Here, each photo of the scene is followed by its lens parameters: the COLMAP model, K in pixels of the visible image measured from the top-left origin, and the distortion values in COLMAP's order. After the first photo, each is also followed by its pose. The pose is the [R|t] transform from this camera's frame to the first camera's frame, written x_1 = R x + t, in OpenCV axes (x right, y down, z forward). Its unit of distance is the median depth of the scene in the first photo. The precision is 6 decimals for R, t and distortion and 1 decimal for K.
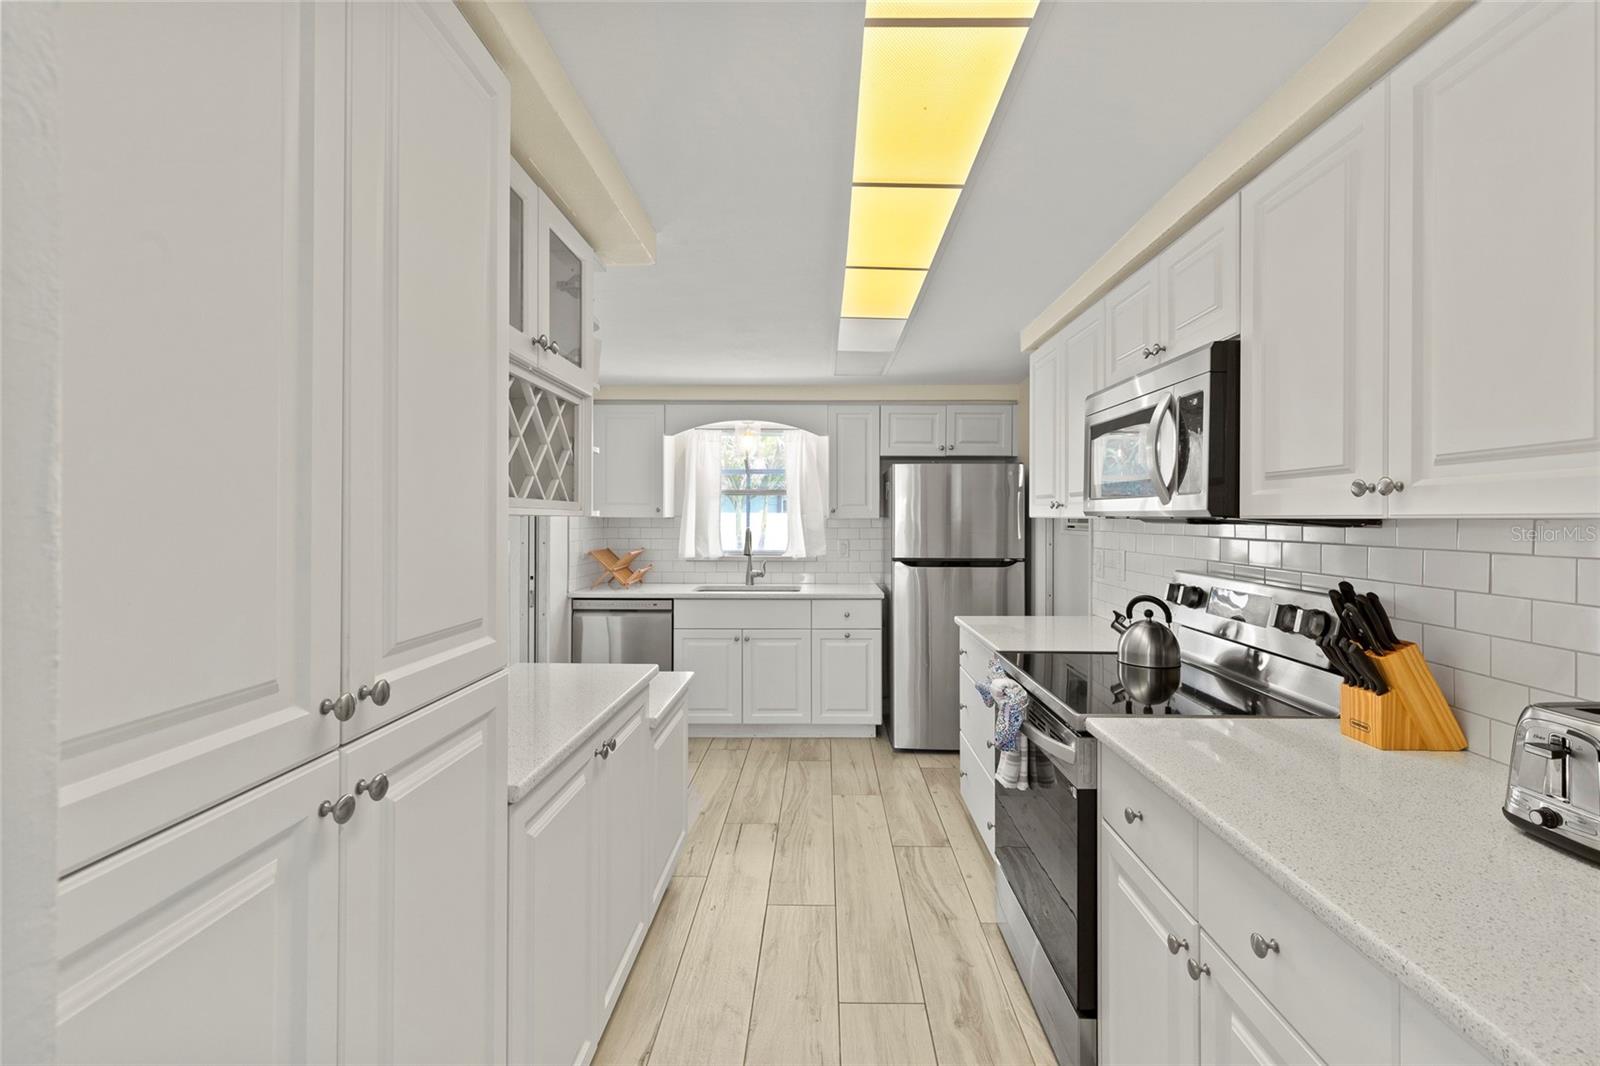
lens RADIAL K [[726.1, 0, 803.7], [0, 726.1, 525.9], [0, 0, 1]] dist [0.006020, 0.000563]
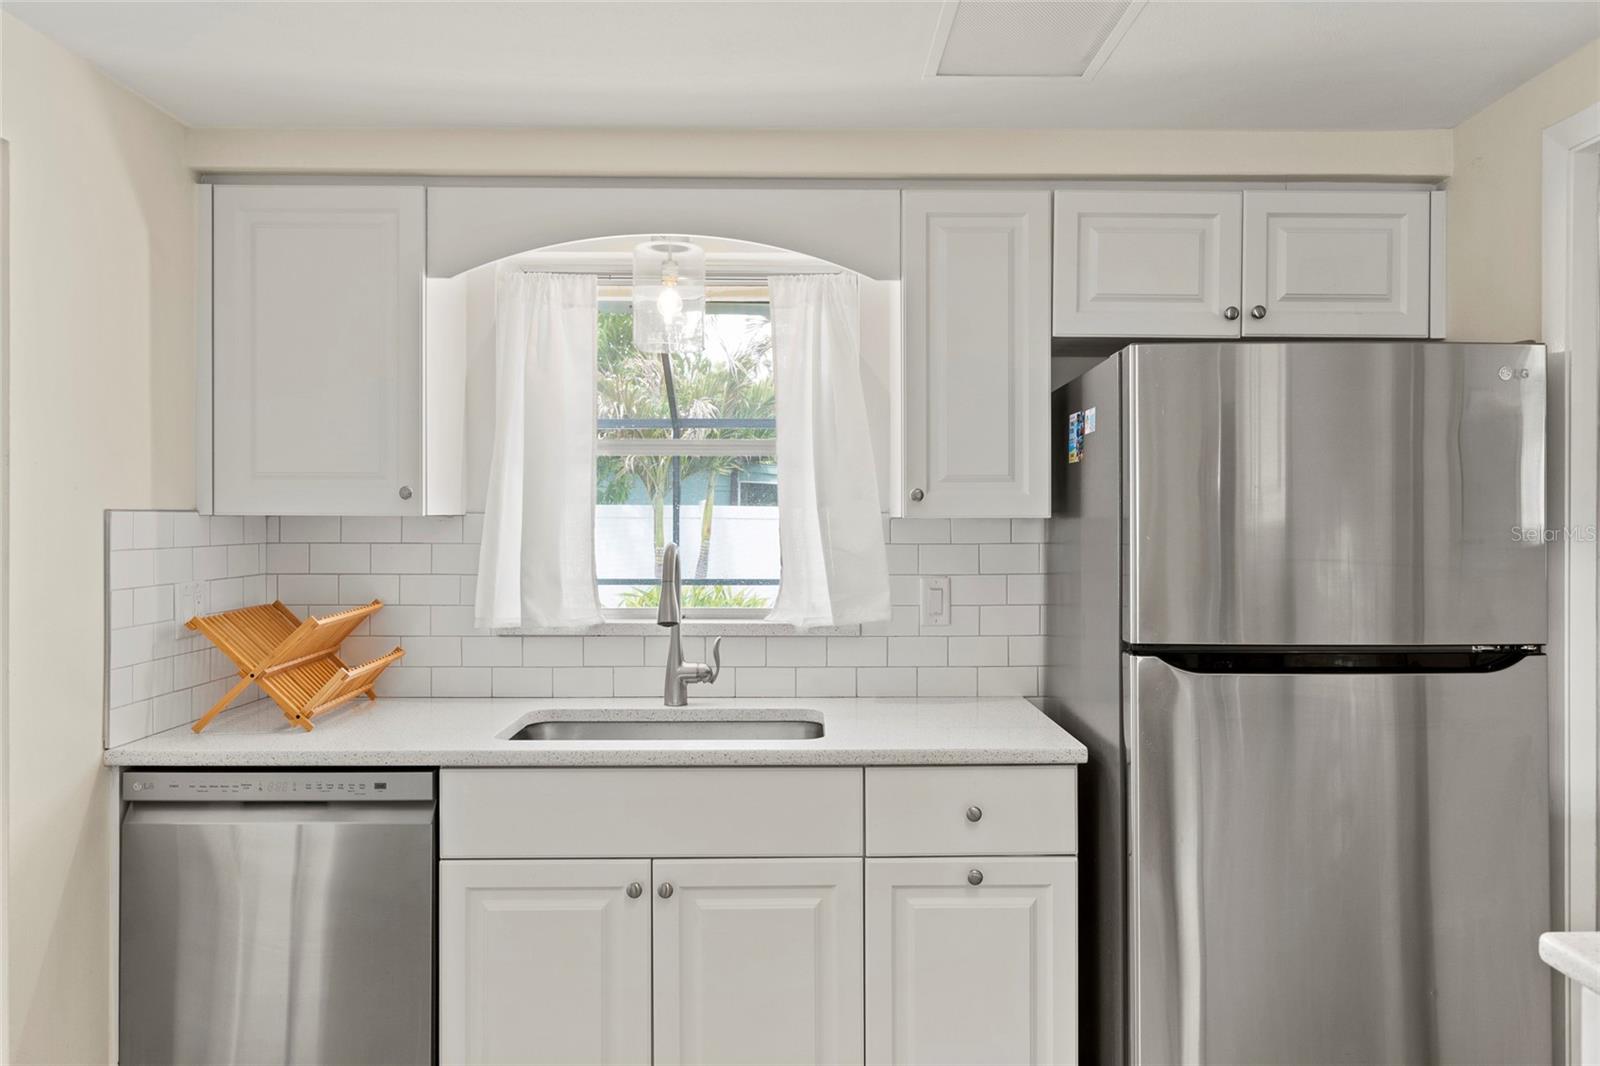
lens RADIAL K [[1153.3, 0, 798.4], [0, 1153.3, 537.8], [0, 0, 1]] dist [0.009172, -0.000358]
pose [[0.999642, -0.001552, 0.026728, -0.030297], [0.001326, 0.999963, 0.008481, -0.005402], [-0.026741, -0.008443, 0.999607, 0.450346]]
